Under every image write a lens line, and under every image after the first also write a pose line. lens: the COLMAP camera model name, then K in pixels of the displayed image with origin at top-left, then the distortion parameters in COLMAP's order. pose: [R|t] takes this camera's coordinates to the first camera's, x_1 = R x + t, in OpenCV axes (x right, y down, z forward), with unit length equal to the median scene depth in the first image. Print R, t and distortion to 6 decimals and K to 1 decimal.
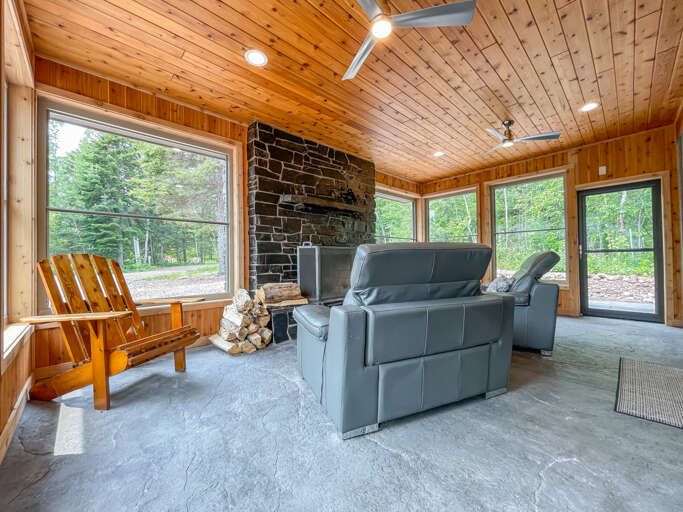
lens RADIAL K [[280.5, 0, 341.1], [0, 280.5, 256.5], [0, 0, 1]] dist [-0.000580, 0.000044]
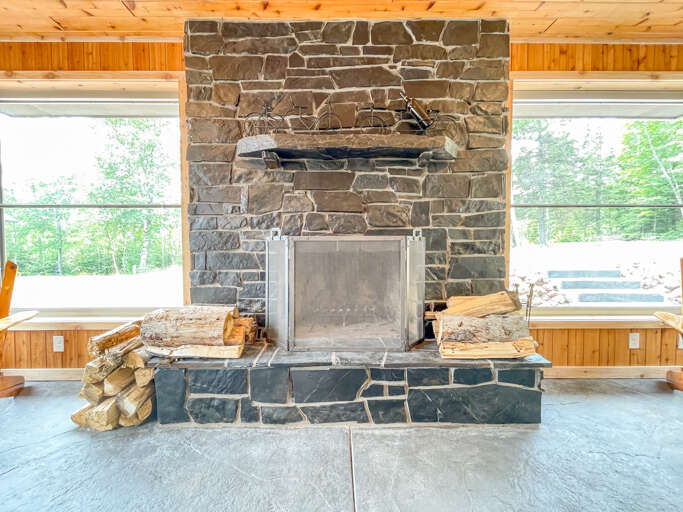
lens RADIAL K [[280.5, 0, 343.2], [0, 280.5, 254.3], [0, 0, 1]] dist [-0.000580, 0.000044]
pose [[0.723809, 0.031004, -0.689304, 0.300296], [0.001579, 0.998913, 0.046588, -0.027921], [0.689999, -0.034809, 0.722973, 0.694655]]
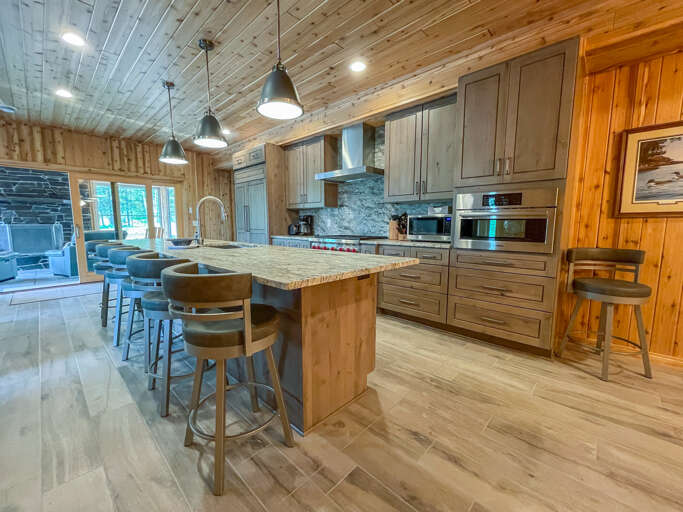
lens RADIAL K [[280.5, 0, 340.4], [0, 280.5, 256.1], [0, 0, 1]] dist [-0.000580, 0.000044]
pose [[0.998421, -0.004053, 0.056021, 1.837214], [-0.002714, 0.992745, 0.120208, -0.054482], [-0.056102, -0.120170, 0.991167, -0.857905]]
